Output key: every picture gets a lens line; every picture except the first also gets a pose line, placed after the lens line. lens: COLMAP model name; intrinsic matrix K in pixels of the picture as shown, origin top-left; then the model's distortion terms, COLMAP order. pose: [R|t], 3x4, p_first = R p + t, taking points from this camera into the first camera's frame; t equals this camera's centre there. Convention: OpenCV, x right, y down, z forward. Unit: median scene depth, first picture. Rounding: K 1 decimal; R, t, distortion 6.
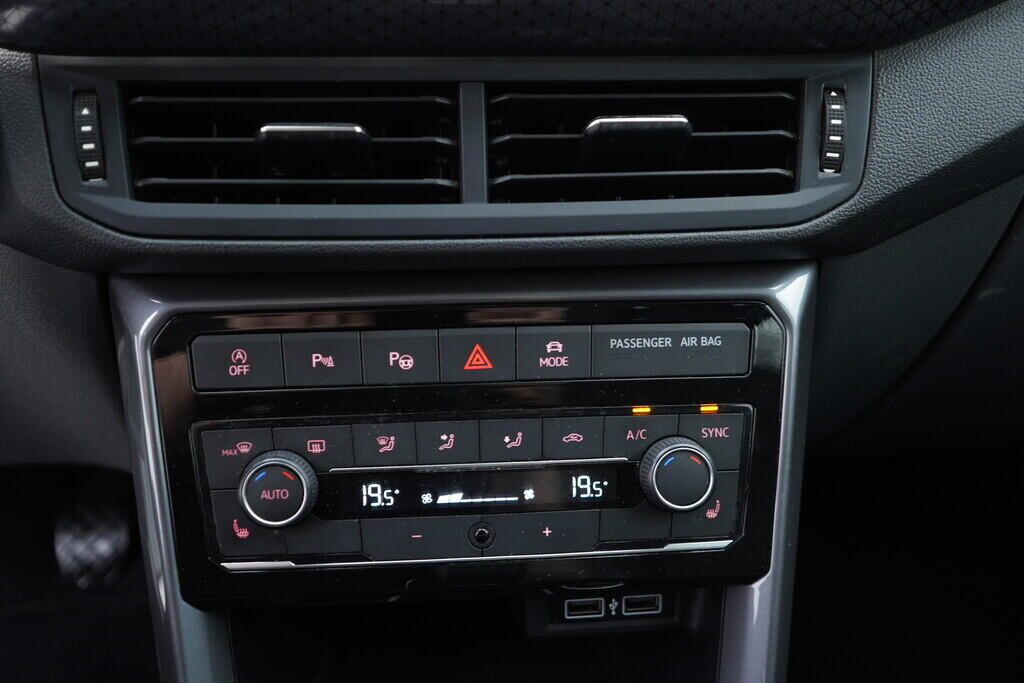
lens RADIAL K [[1050.0, 0, 515.1], [0, 1050.0, 343.9], [0, 0, 1]] dist [-0.002241, 0.000000]
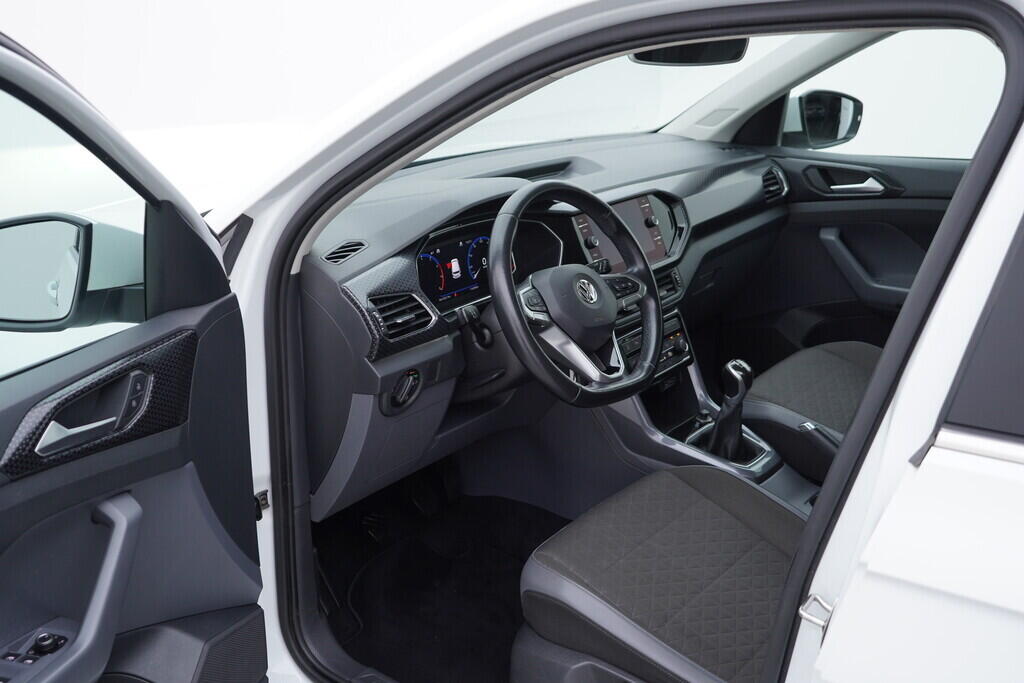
lens RADIAL K [[1050.0, 0, 504.5], [0, 1050.0, 331.1], [0, 0, 1]] dist [-0.002241, 0.000000]
pose [[0.701918, -0.258503, 0.663692, -4.119871], [0.356730, 0.934111, -0.013447, -0.200706], [-0.616486, 0.246197, 0.747885, -2.549578]]
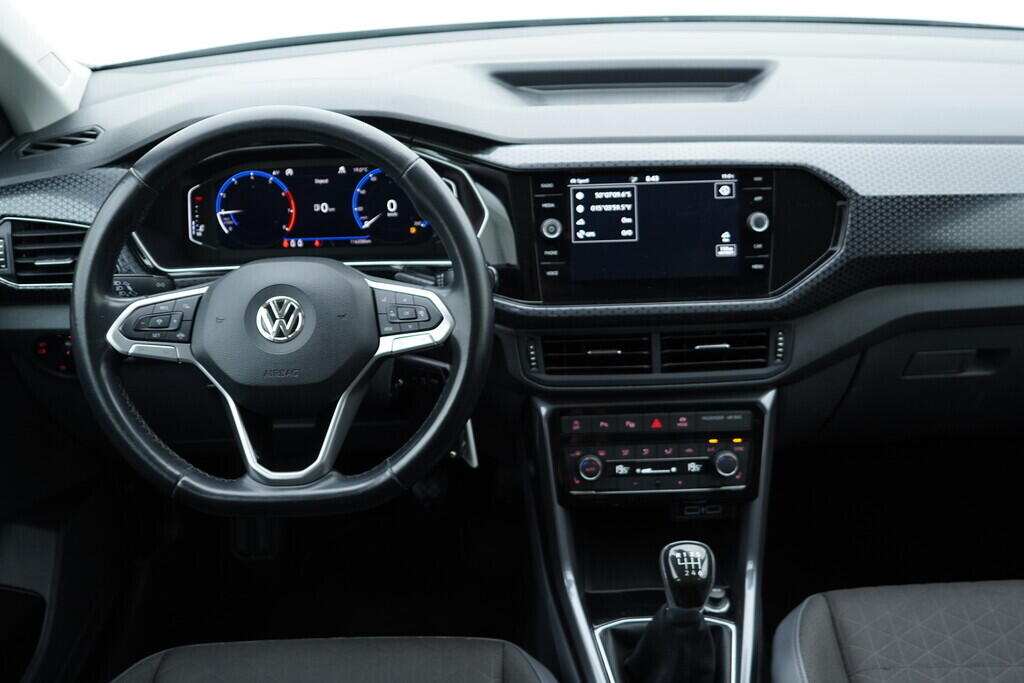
lens RADIAL K [[1050.0, 0, 512.1], [0, 1050.0, 337.5], [0, 0, 1]] dist [-0.002241, 0.000000]
pose [[0.996067, -0.001758, -0.088582, -0.176068], [0.005699, 0.999004, 0.044257, -0.356331], [0.088416, -0.044587, 0.995085, -1.931682]]
